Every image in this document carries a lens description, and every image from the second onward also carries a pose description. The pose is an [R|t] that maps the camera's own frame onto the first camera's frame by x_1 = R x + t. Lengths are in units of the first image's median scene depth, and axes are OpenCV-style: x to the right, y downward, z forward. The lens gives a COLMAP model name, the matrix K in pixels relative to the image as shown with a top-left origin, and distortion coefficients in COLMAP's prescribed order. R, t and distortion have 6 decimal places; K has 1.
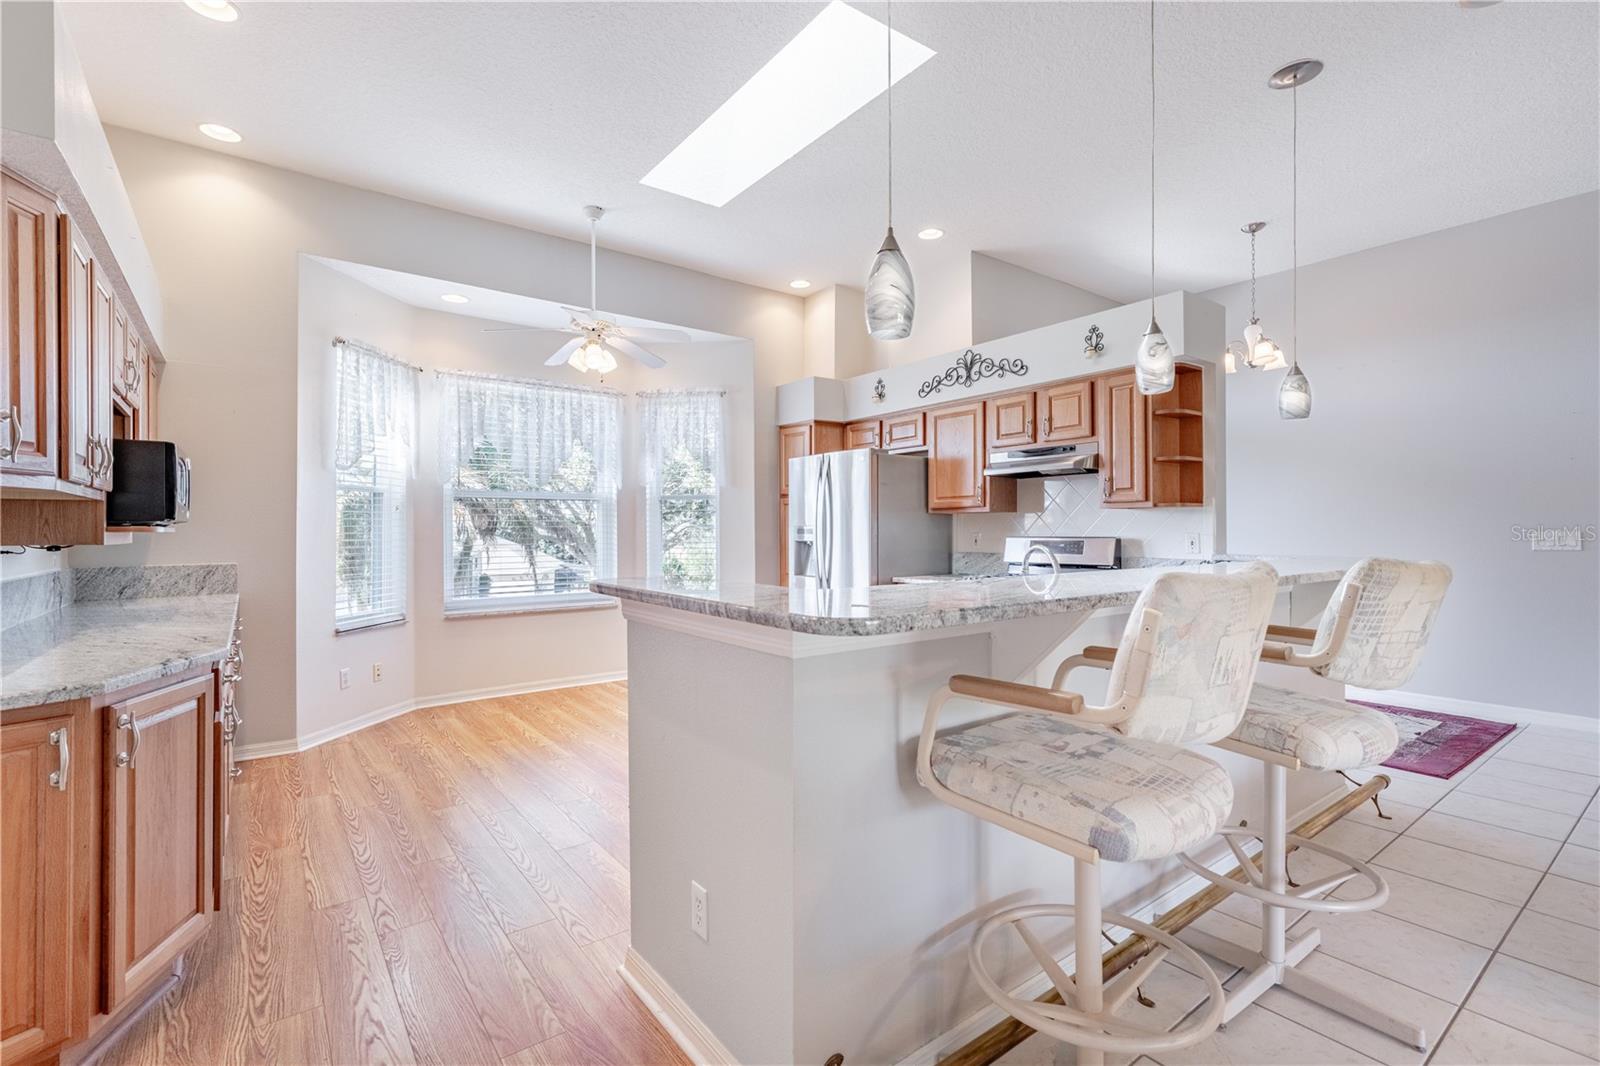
lens RADIAL K [[721.8, 0, 789.8], [0, 721.8, 533.5], [0, 0, 1]] dist [0.007392, -0.001194]
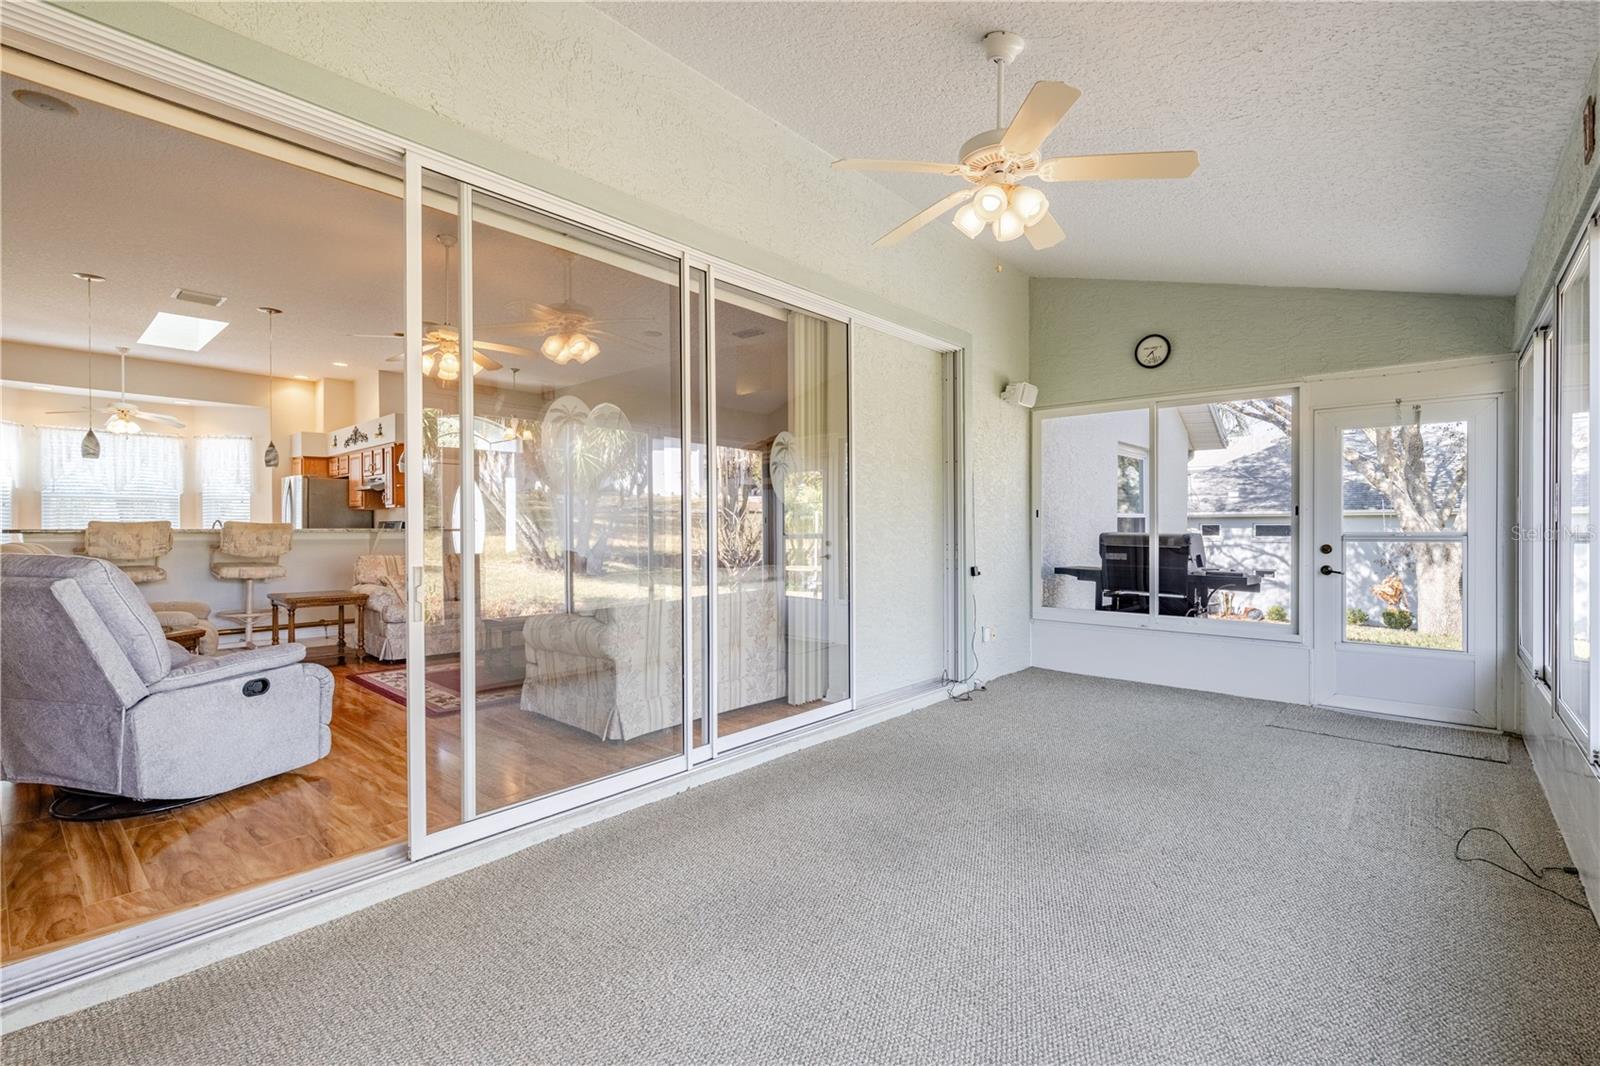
lens RADIAL K [[721.8, 0, 799.1], [0, 721.8, 528.0], [0, 0, 1]] dist [0.007392, -0.001194]
pose [[0.979750, 0.002068, 0.200212, 1.028291], [-0.001110, 0.999987, -0.004896, 0.030077], [-0.200220, 0.004575, 0.979740, -1.155331]]
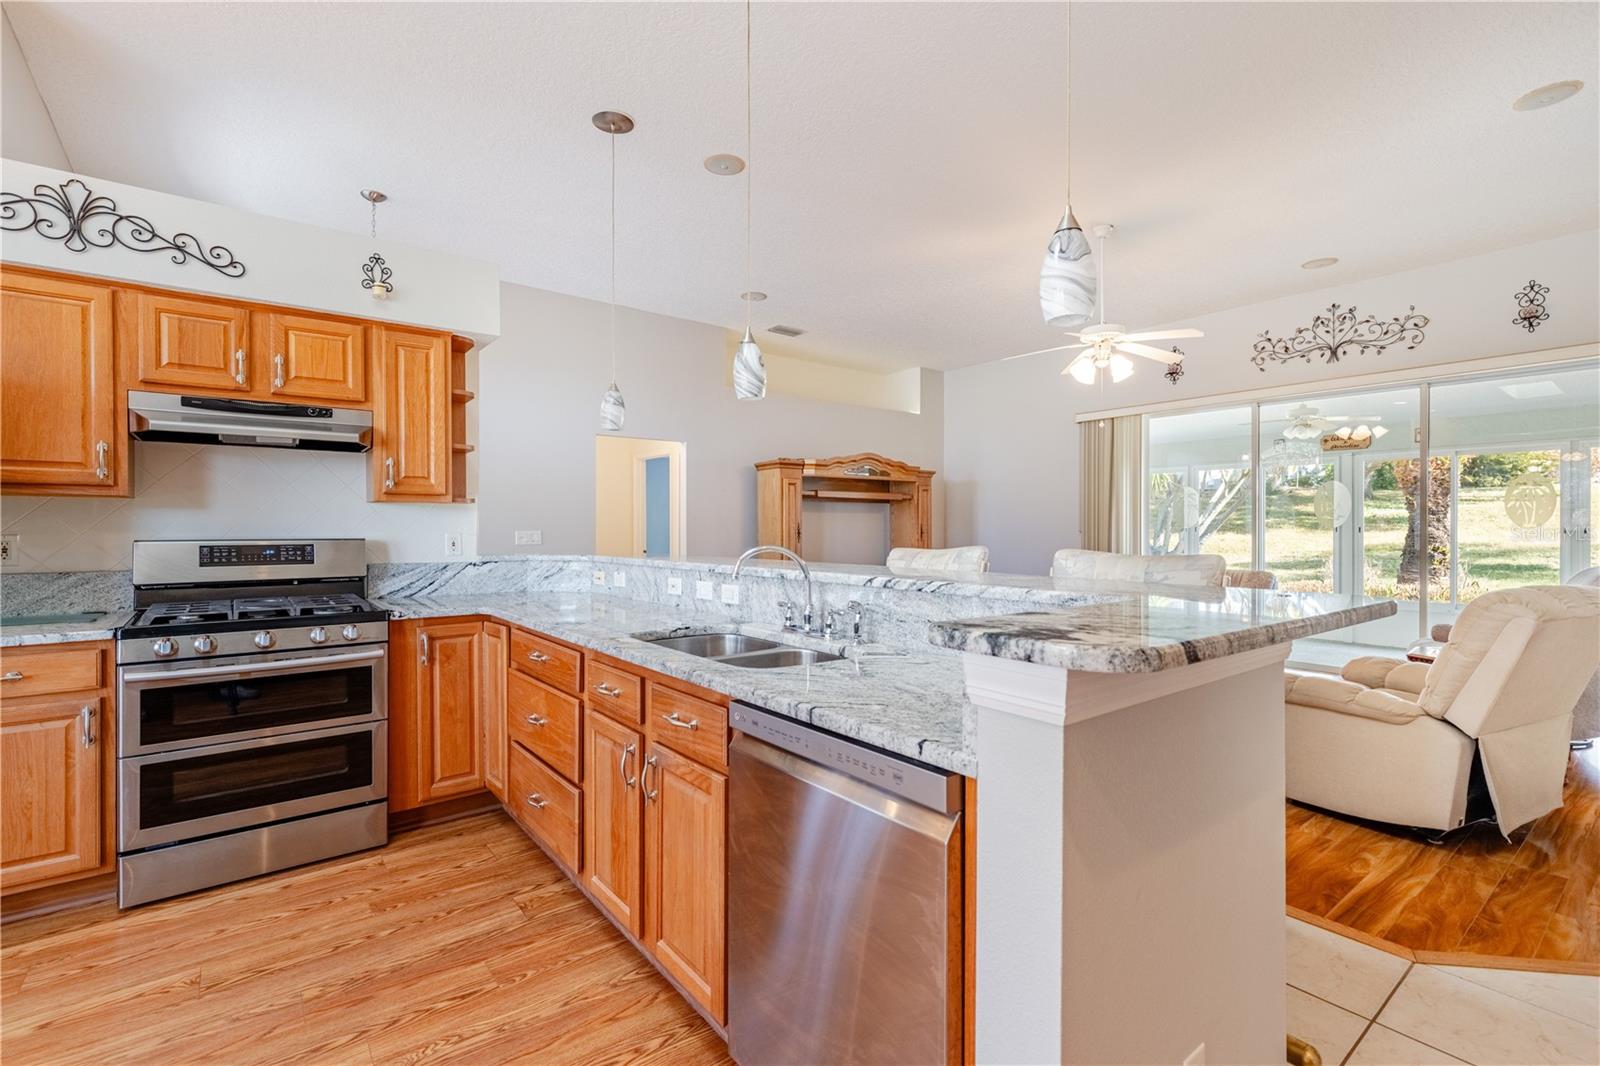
lens RADIAL K [[721.8, 0, 800.4], [0, 721.8, 530.4], [0, 0, 1]] dist [0.007392, -0.001194]
pose [[-0.028022, -0.000457, 0.999607, -0.295181], [0.004680, 0.999989, 0.000589, -0.001786], [-0.999596, 0.004695, -0.028019, 0.515308]]
